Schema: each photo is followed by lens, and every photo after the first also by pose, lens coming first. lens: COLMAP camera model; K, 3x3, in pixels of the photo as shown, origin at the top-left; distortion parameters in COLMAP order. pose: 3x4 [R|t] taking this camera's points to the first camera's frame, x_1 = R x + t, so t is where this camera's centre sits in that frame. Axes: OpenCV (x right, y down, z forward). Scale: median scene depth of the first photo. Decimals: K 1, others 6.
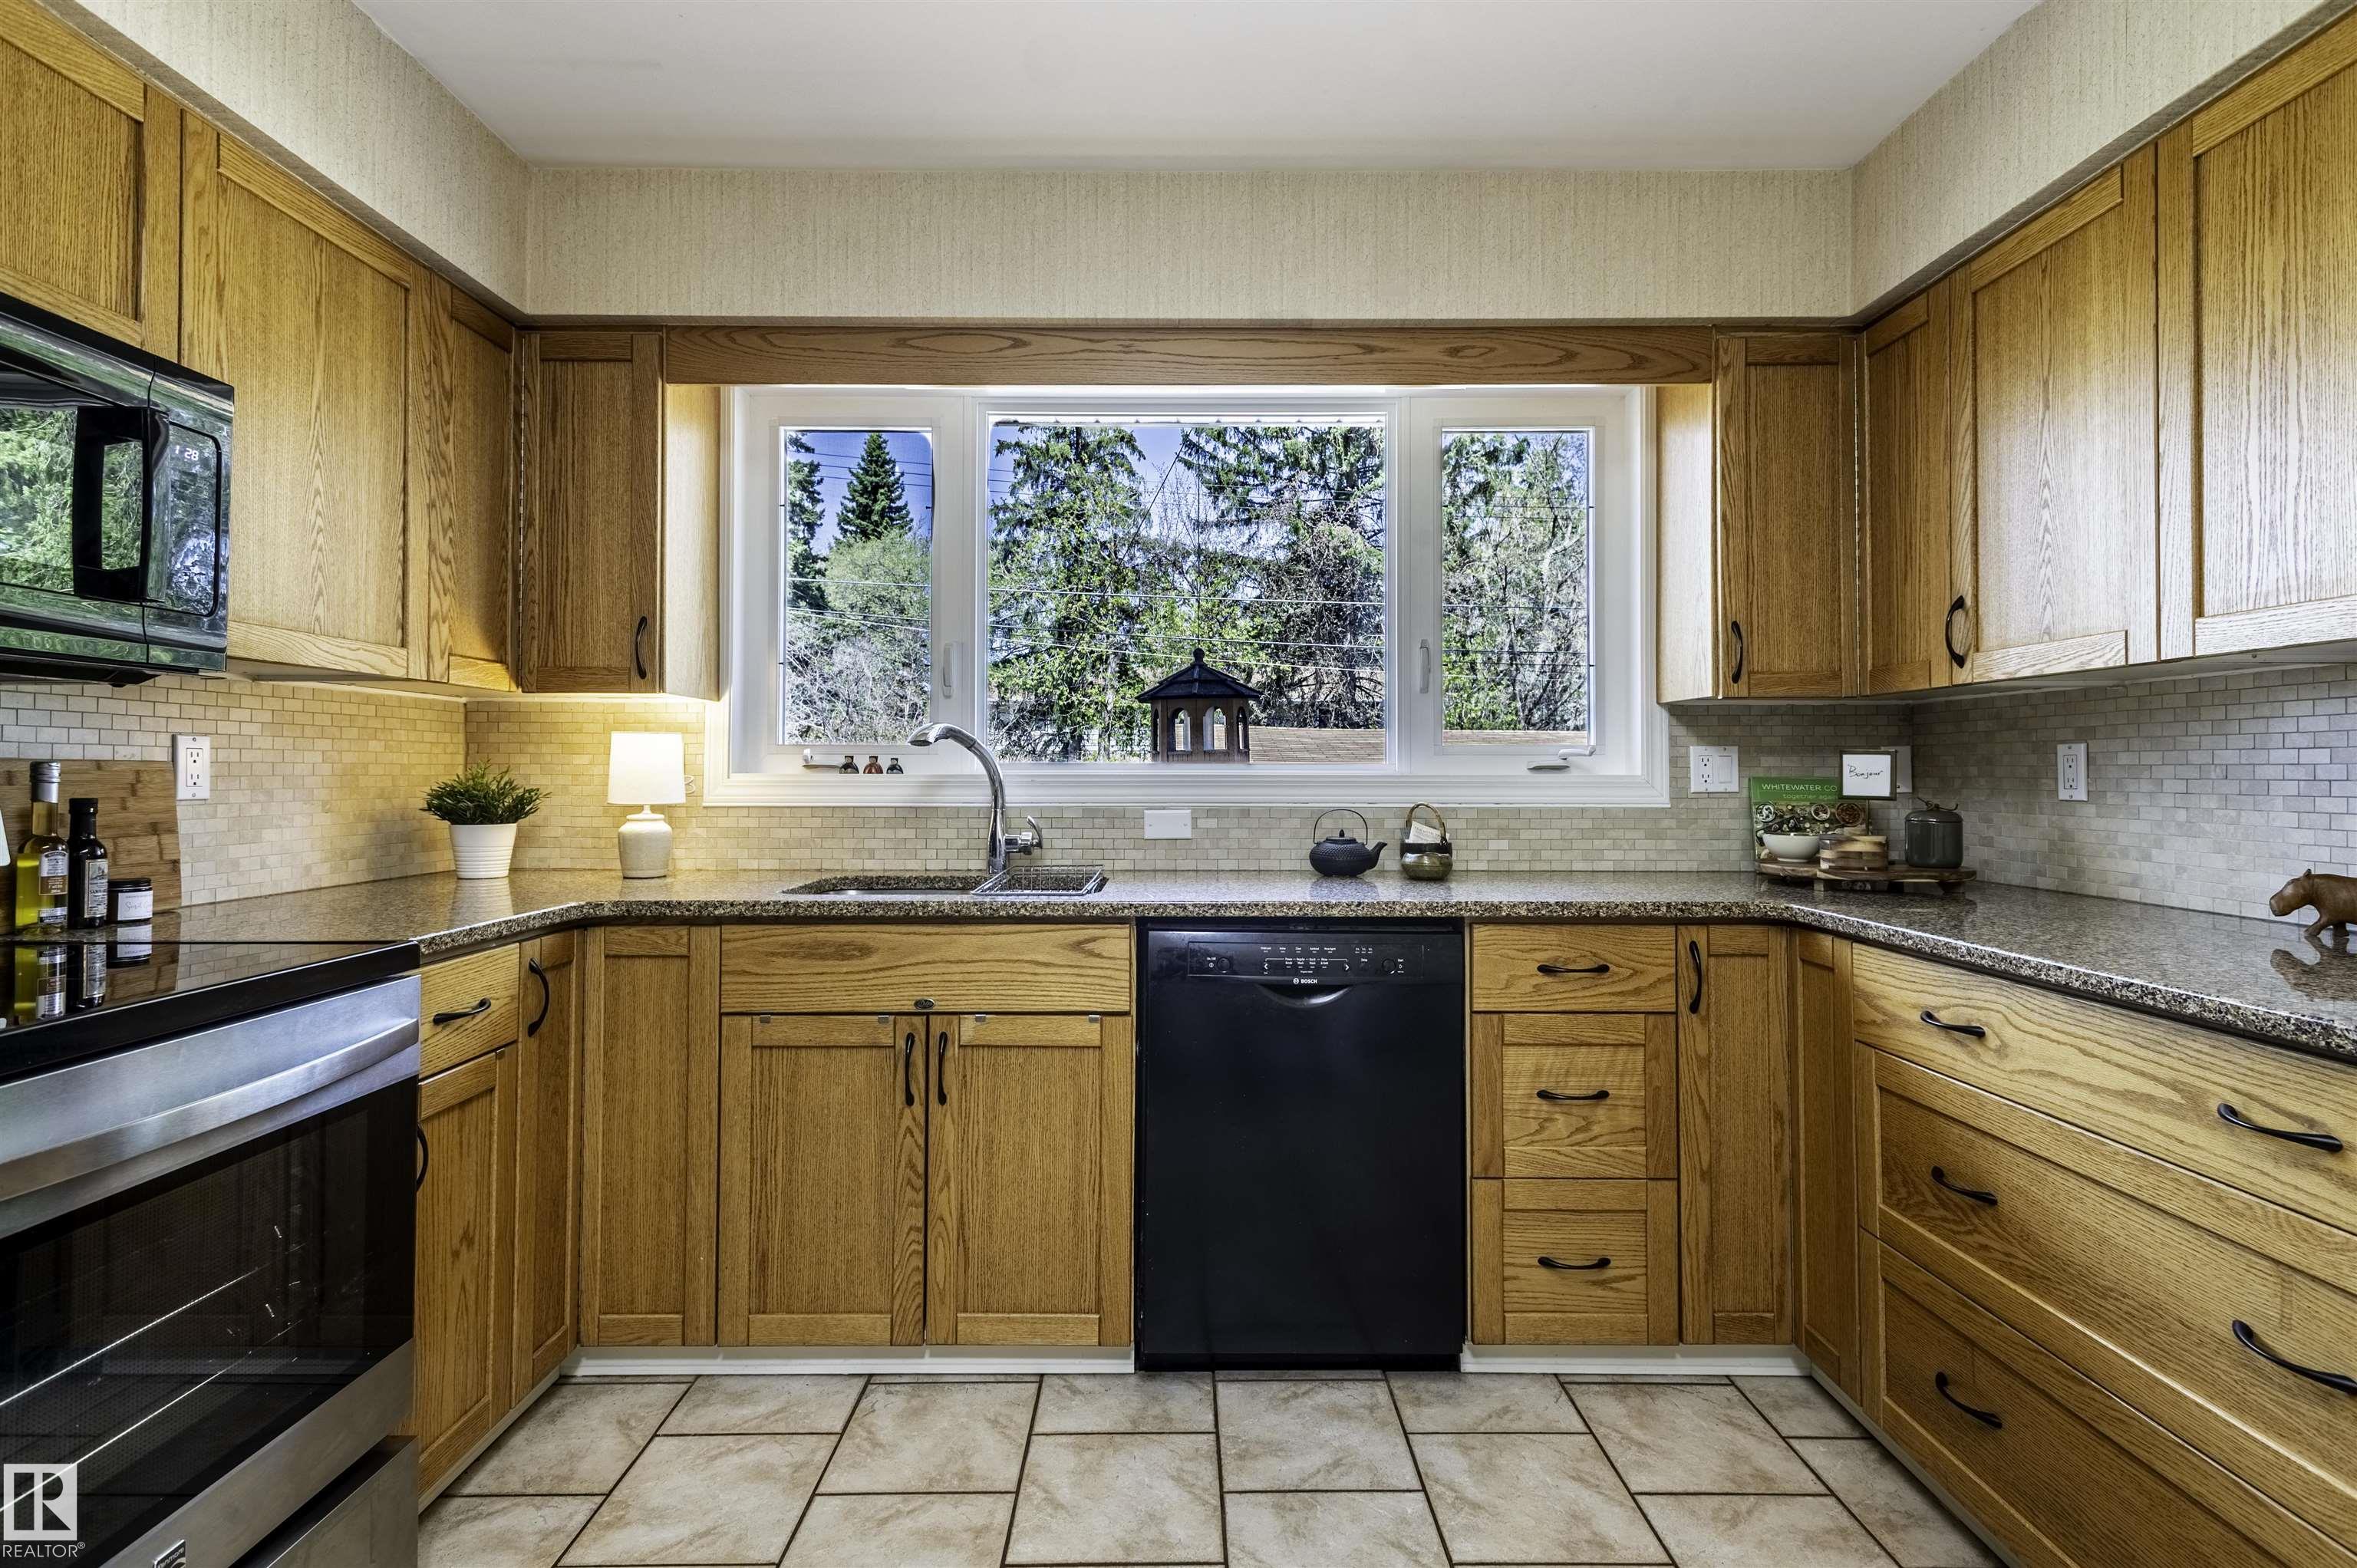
lens RADIAL K [[1142.5, 0, 1176.1], [0, 1142.5, 772.4], [0, 0, 1]] dist [0.012487, -0.003827]
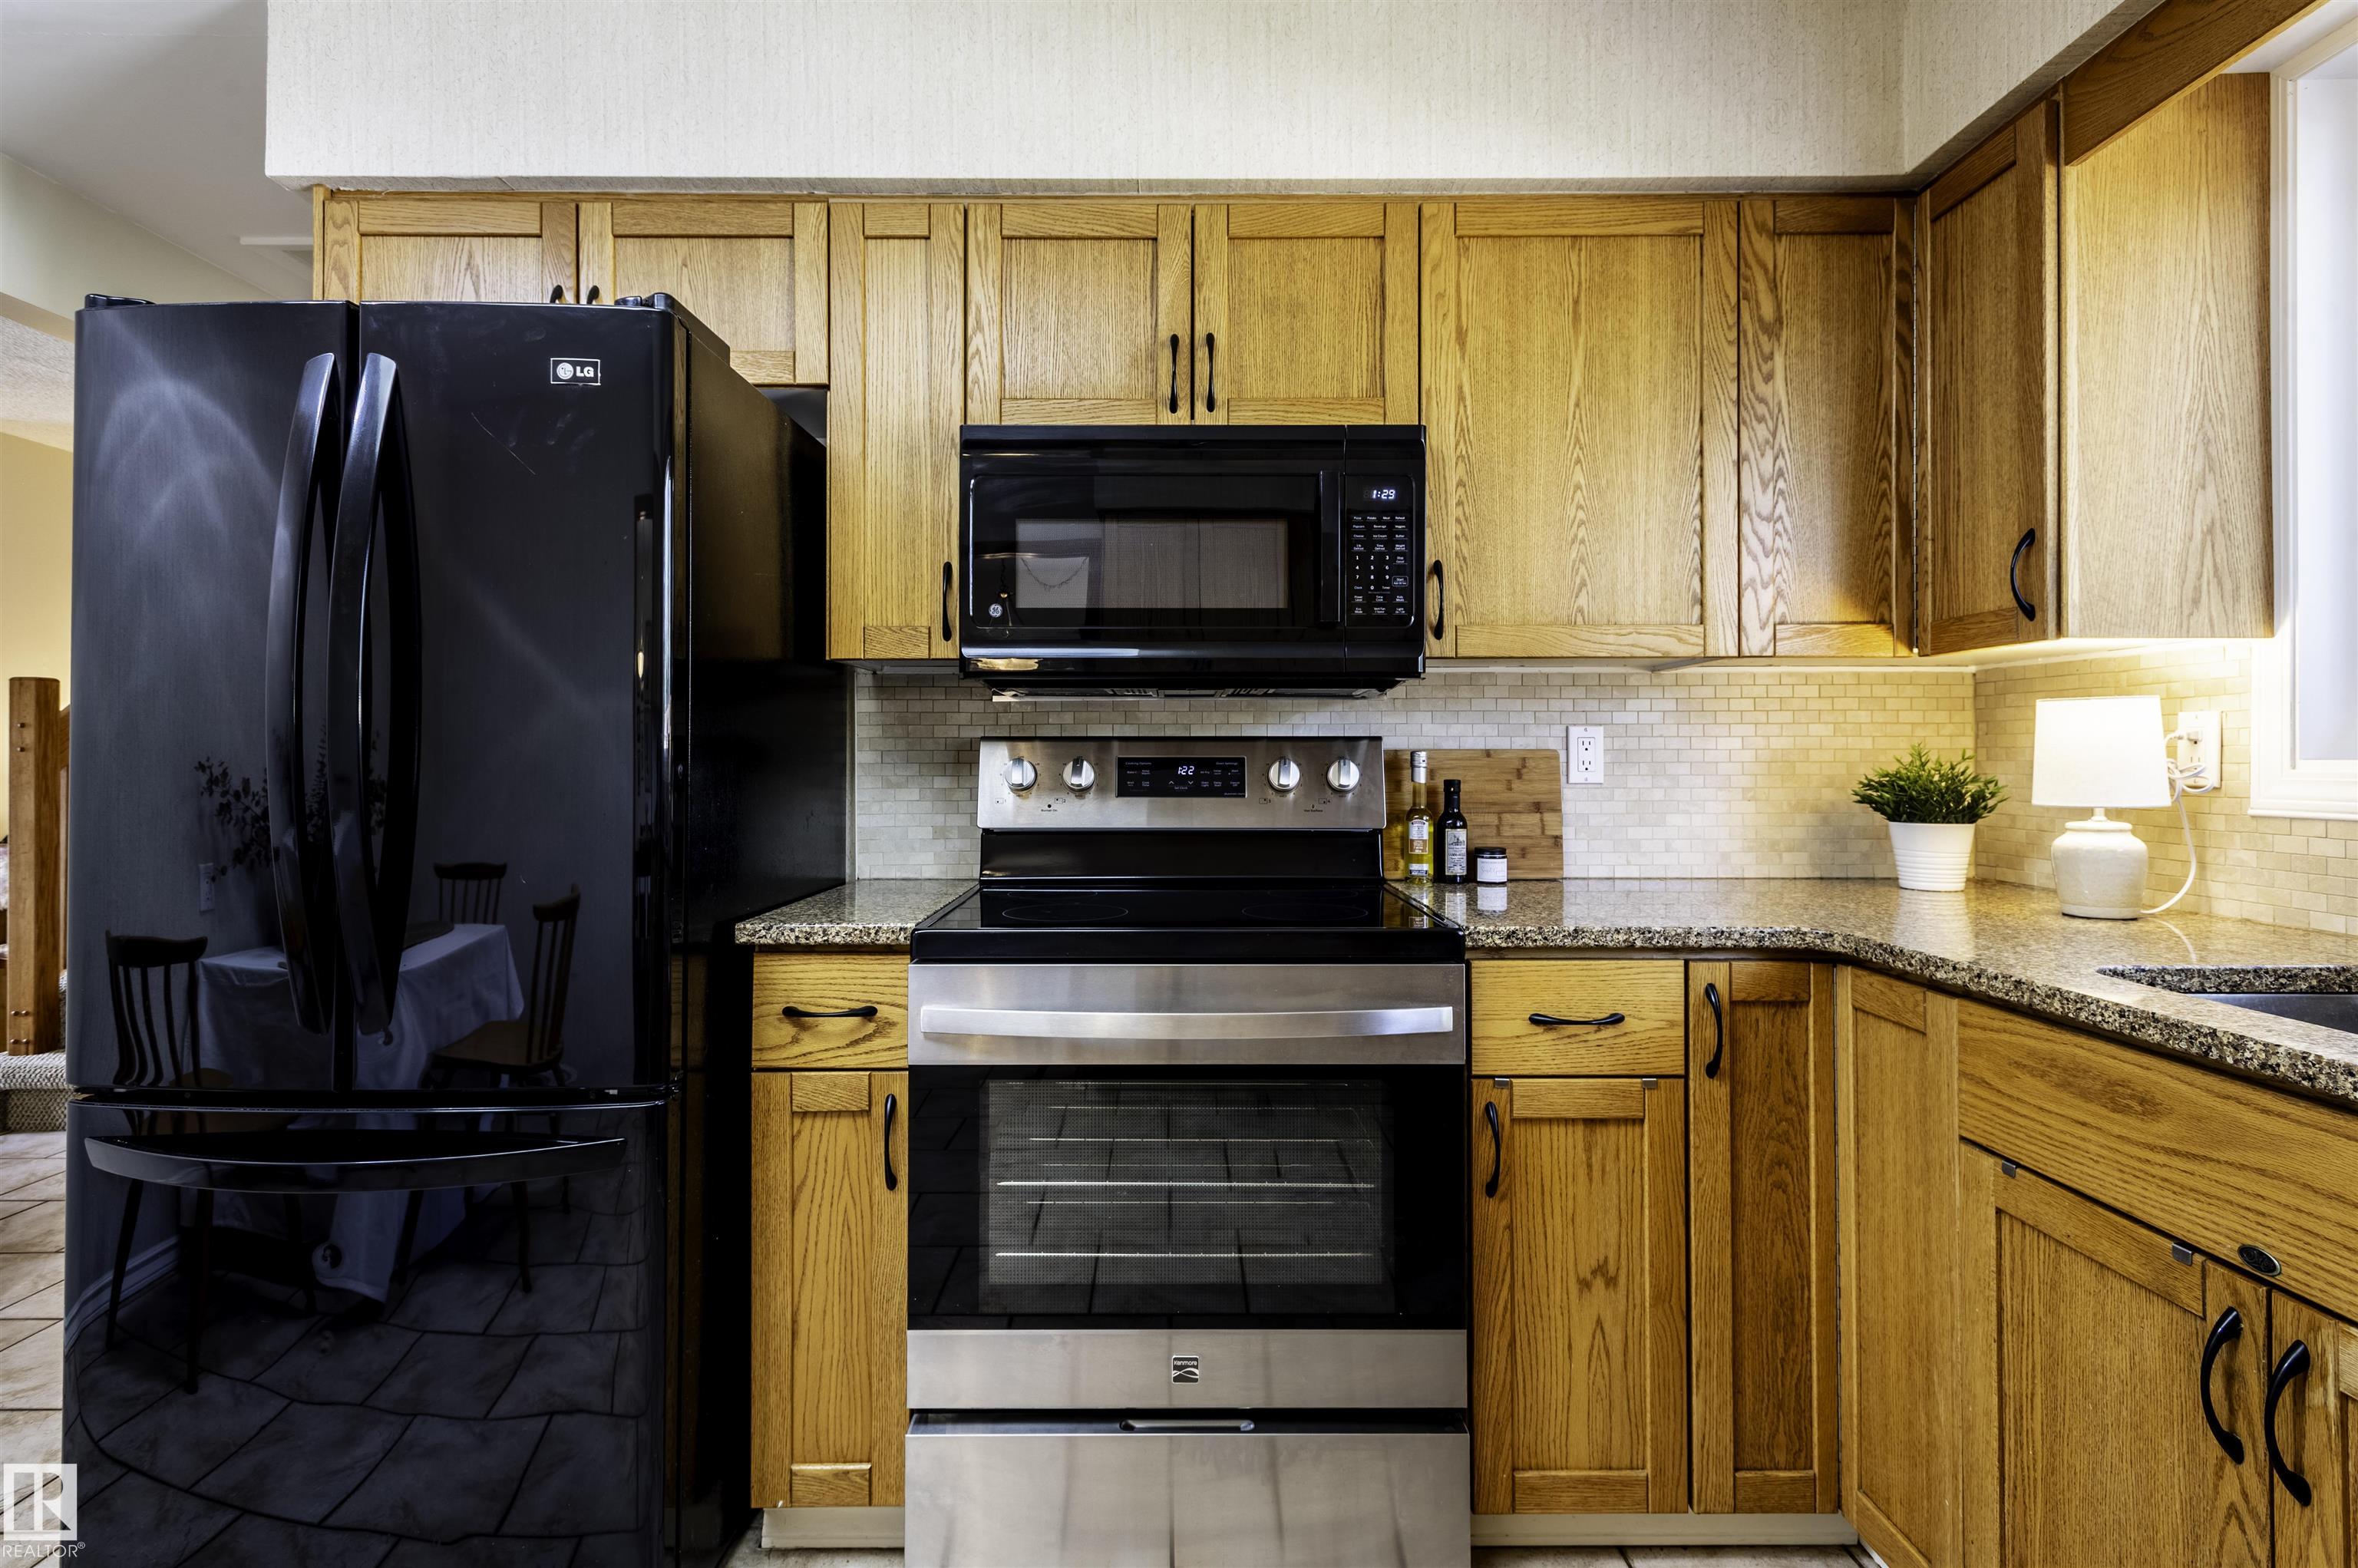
lens RADIAL K [[1143.0, 0, 1156.5], [0, 1143.0, 754.6], [0, 0, 1]] dist [0.012487, -0.003827]
pose [[0.000732, -0.004169, -0.999991, 0.246711], [0.000947, 0.999991, -0.004168, -0.000080], [0.999999, -0.000944, 0.000736, 0.554074]]
